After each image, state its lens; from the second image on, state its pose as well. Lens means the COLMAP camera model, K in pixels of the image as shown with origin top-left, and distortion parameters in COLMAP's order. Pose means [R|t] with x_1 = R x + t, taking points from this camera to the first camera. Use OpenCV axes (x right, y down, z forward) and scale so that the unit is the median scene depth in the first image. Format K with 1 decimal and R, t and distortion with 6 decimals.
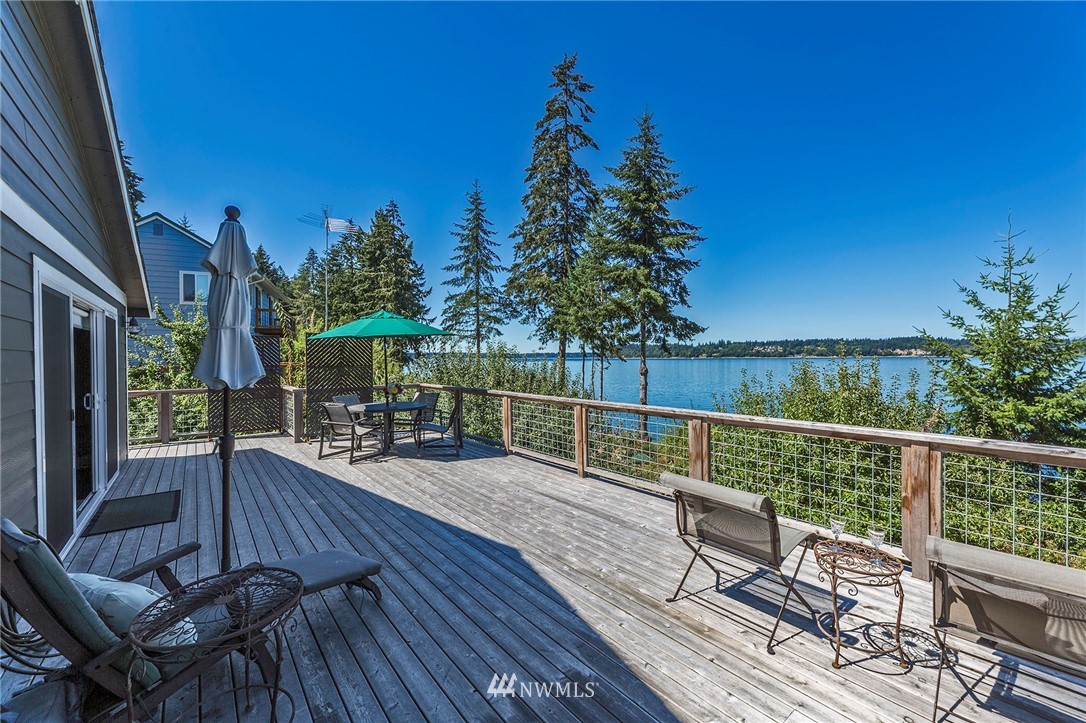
lens RADIAL K [[442.2, 0, 551.2], [0, 442.2, 360.1], [0, 0, 1]] dist [0.000303, 0.000073]
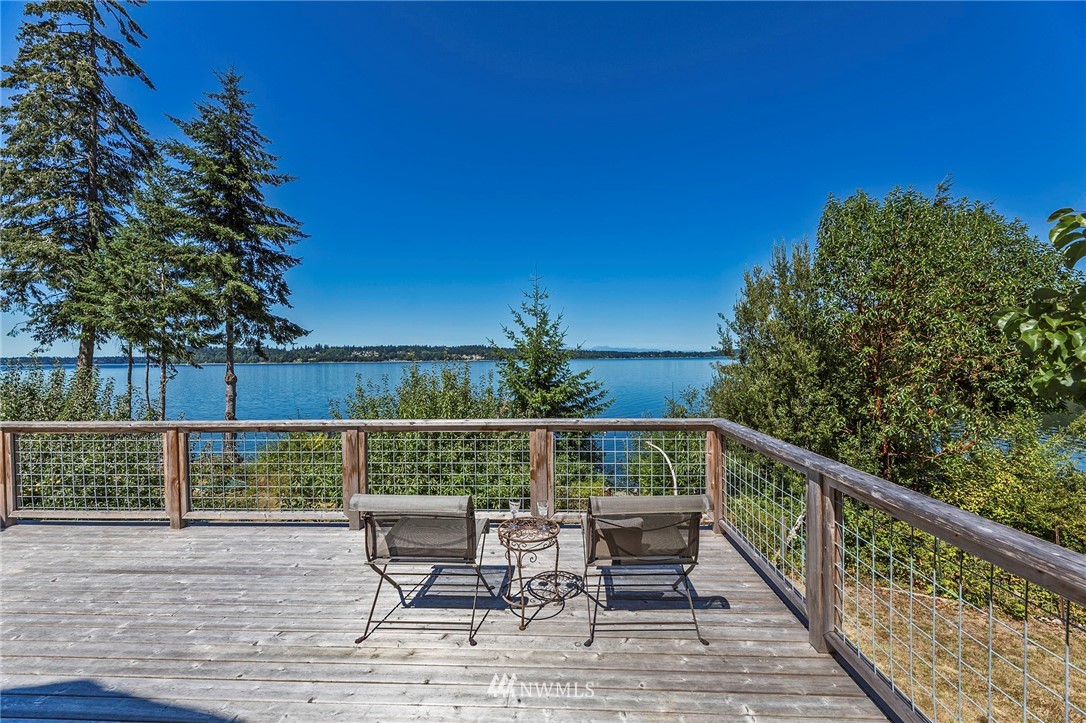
lens RADIAL K [[436.3, 0, 541.5], [0, 436.3, 361.3], [0, 0, 1]] dist [0.000807, 0.000413]
pose [[0.667248, -0.004446, 0.744823, -0.025066], [0.010345, 0.999941, -0.003299, -0.000463], [-0.744764, 0.009906, 0.667254, 0.028328]]
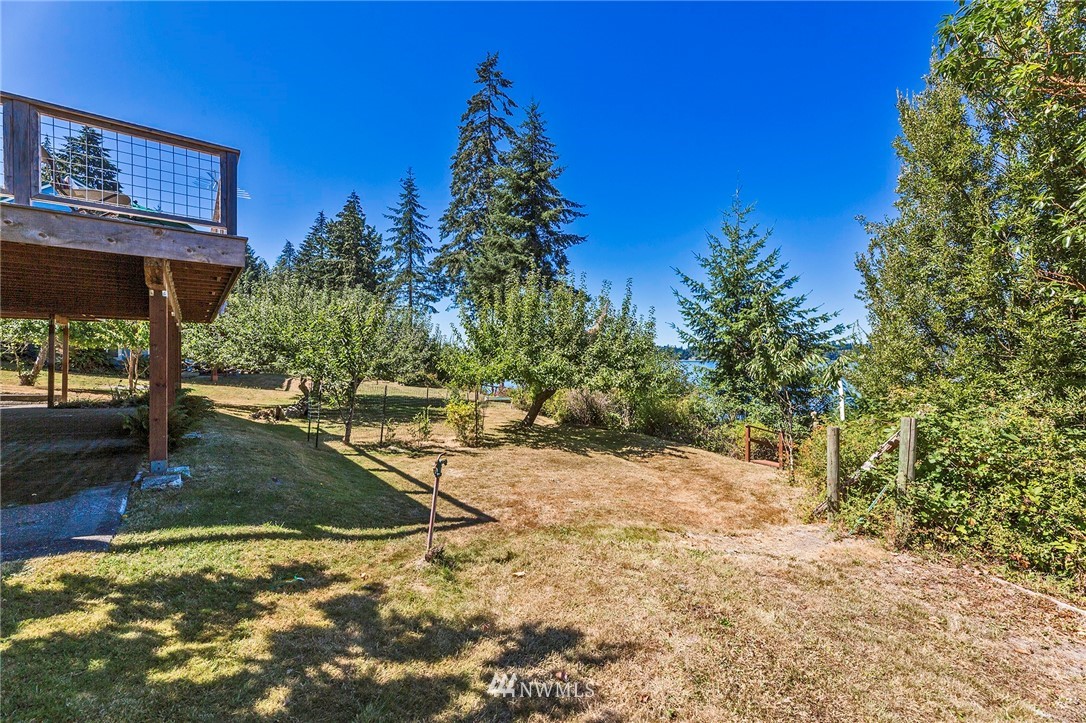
lens RADIAL K [[436.3, 0, 541.5], [0, 436.3, 361.3], [0, 0, 1]] dist [0.000807, 0.000413]
pose [[0.999927, 0.010604, -0.005856, 0.474505], [-0.010612, 0.999943, -0.001341, 0.192426], [0.005841, 0.001403, 0.999982, -0.209947]]
